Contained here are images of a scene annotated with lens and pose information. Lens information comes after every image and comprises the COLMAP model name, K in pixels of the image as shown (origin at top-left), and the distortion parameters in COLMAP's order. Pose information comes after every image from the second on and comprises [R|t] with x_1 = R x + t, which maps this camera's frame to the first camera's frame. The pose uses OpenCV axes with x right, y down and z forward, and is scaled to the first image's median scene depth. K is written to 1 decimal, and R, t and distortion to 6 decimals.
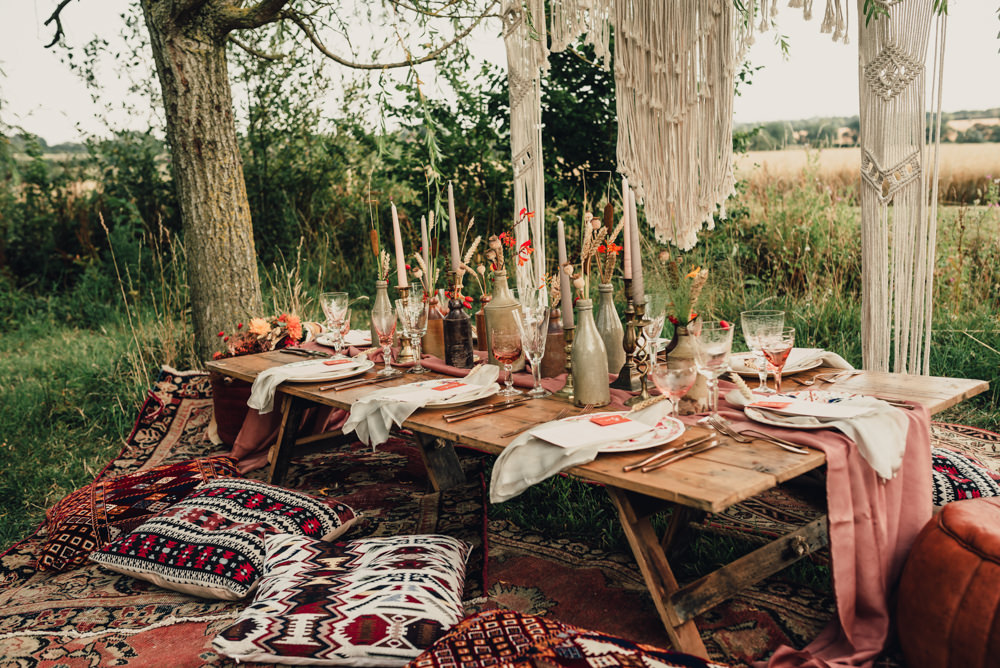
lens RADIAL K [[974.5, 0, 500.0], [0, 974.5, 334.0], [0, 0, 1]] dist [-0.013507, -0.018937]
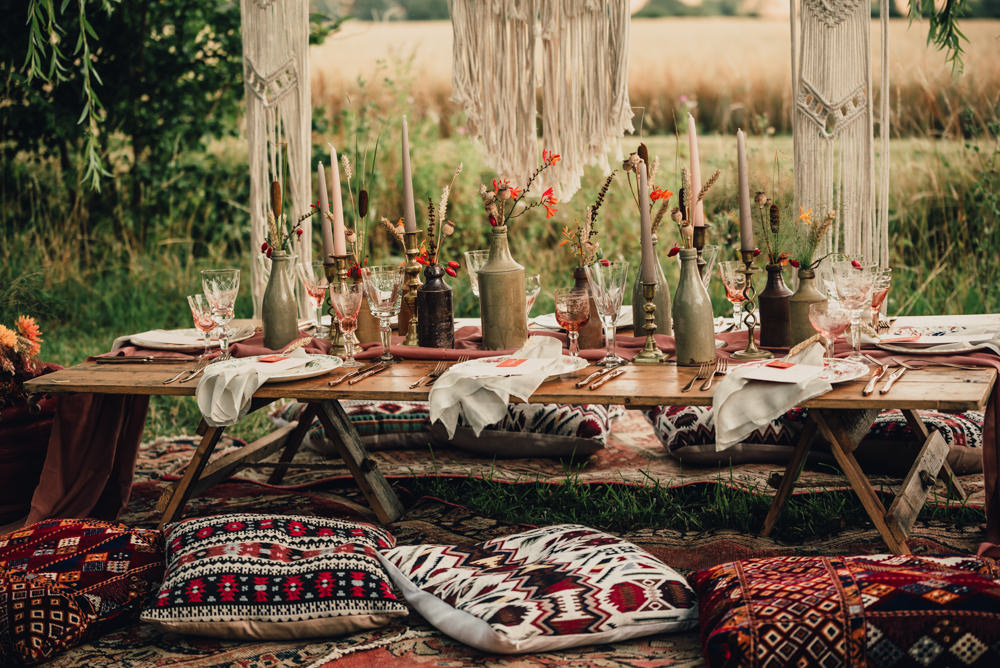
lens RADIAL K [[2116.8, 0, 497.9], [0, 2116.8, 334.1], [0, 0, 1]] dist [-0.079899, -0.021868]
pose [[0.842877, -0.055485, 0.535238, -1.291888], [0.076397, 0.996933, -0.016962, 0.074069], [-0.532655, 0.055187, 0.844531, -0.659061]]
